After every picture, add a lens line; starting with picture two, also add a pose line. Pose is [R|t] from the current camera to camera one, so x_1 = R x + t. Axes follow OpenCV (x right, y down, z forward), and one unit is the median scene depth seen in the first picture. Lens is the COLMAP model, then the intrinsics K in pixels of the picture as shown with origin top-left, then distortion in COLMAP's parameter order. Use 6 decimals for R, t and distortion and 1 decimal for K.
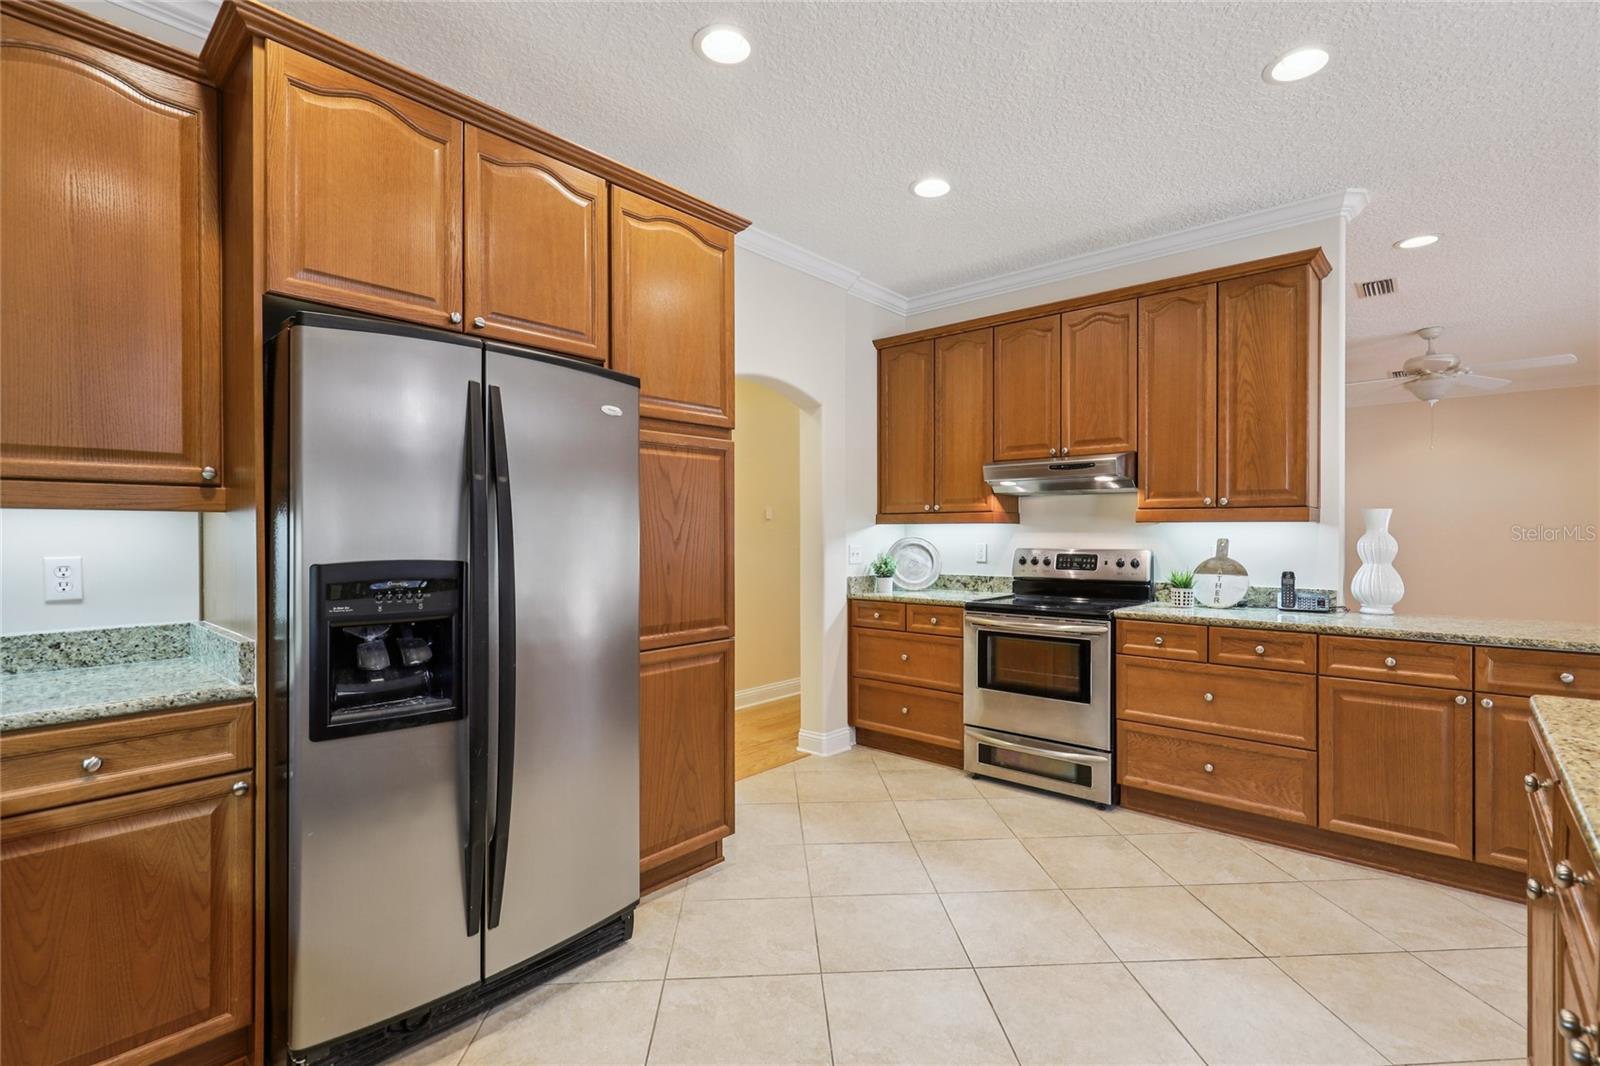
lens RADIAL K [[734.6, 0, 807.6], [0, 734.6, 533.4], [0, 0, 1]] dist [-0.000273, 0.000164]
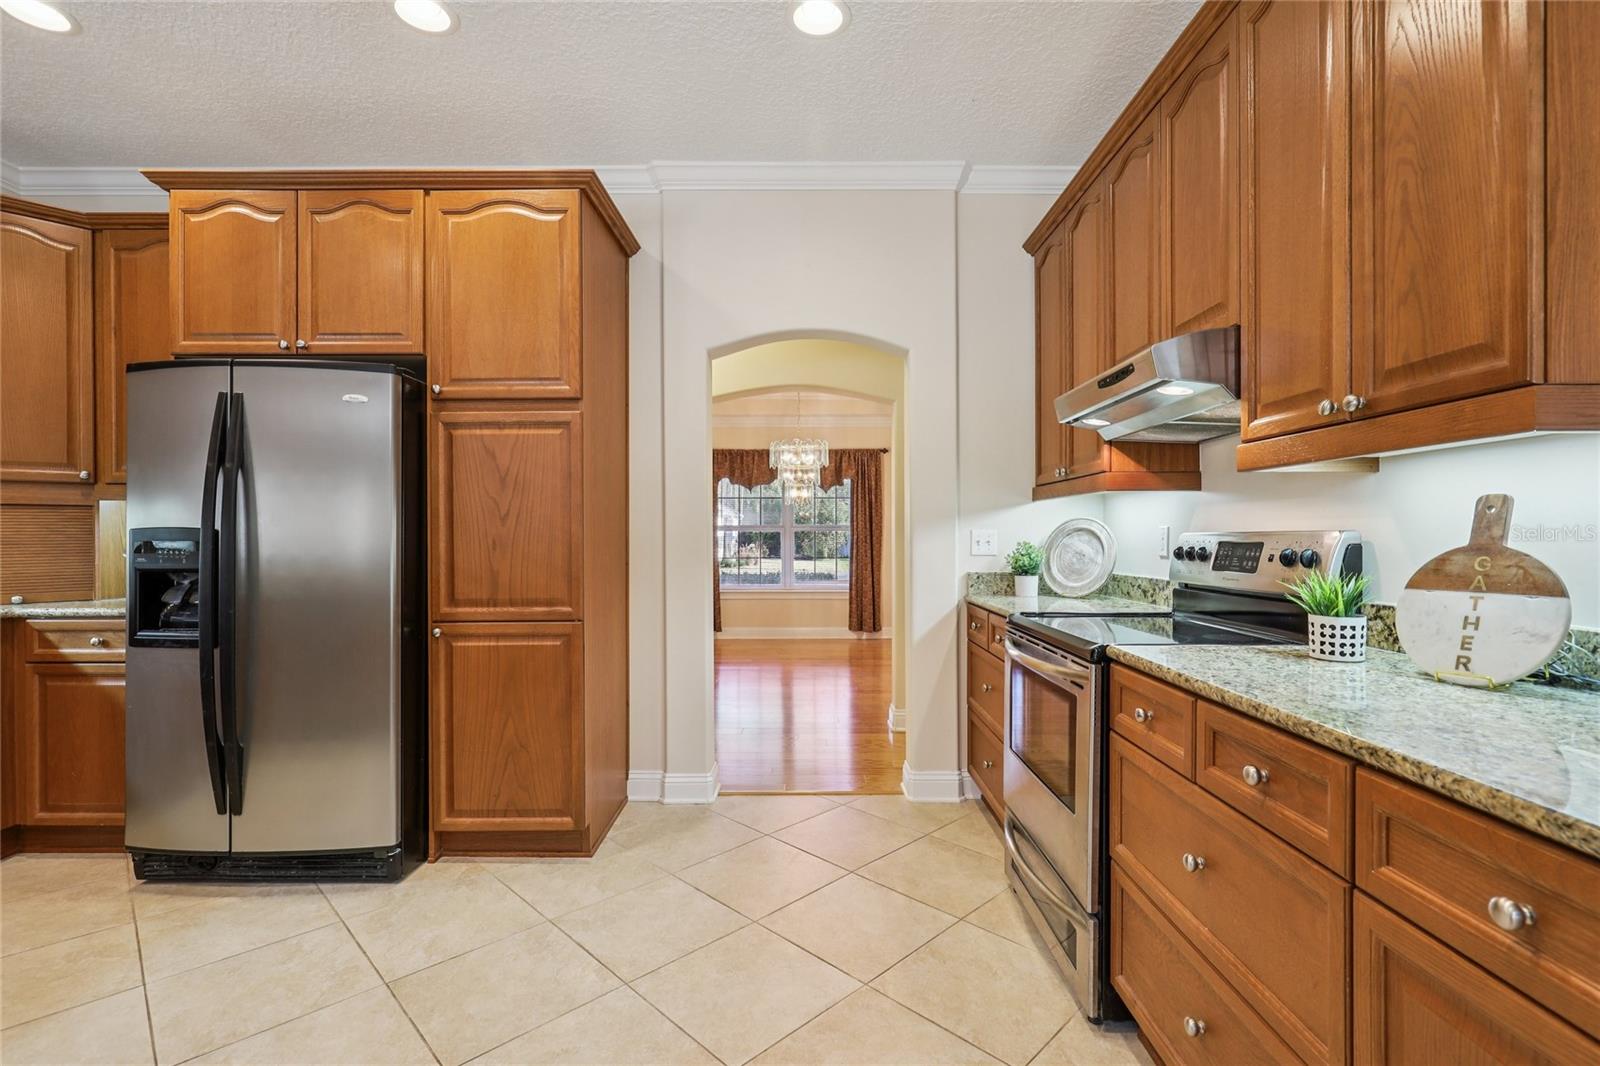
lens RADIAL K [[730.6, 0, 808.4], [0, 730.6, 537.6], [0, 0, 1]] dist [0.000219, 0.000316]
pose [[0.661040, 0.000785, -0.750351, 0.816350], [0.001637, 0.999996, 0.002488, 0.034643], [0.750349, -0.002873, 0.661035, 0.621770]]
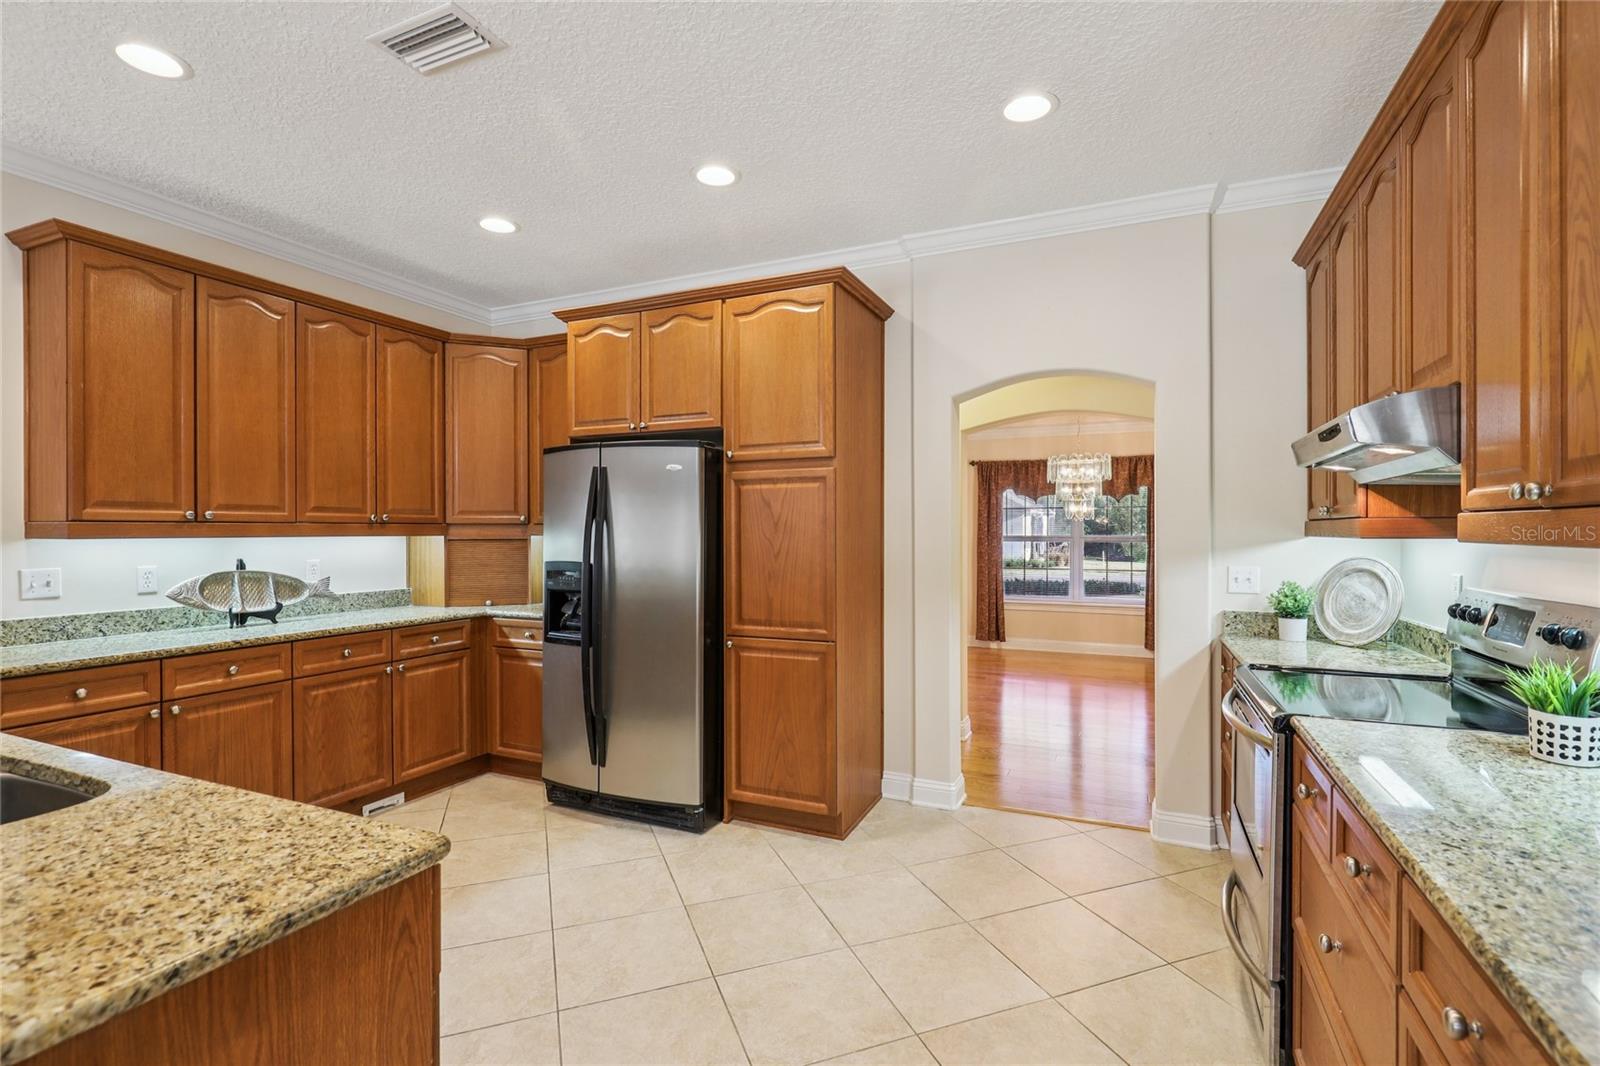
lens RADIAL K [[734.6, 0, 807.6], [0, 734.6, 533.4], [0, 0, 1]] dist [-0.000273, 0.000164]
pose [[0.297605, 0.002071, -0.954687, 0.992052], [-0.000049, 0.999998, 0.002154, -0.027919], [0.954689, -0.000594, 0.297604, 0.647720]]
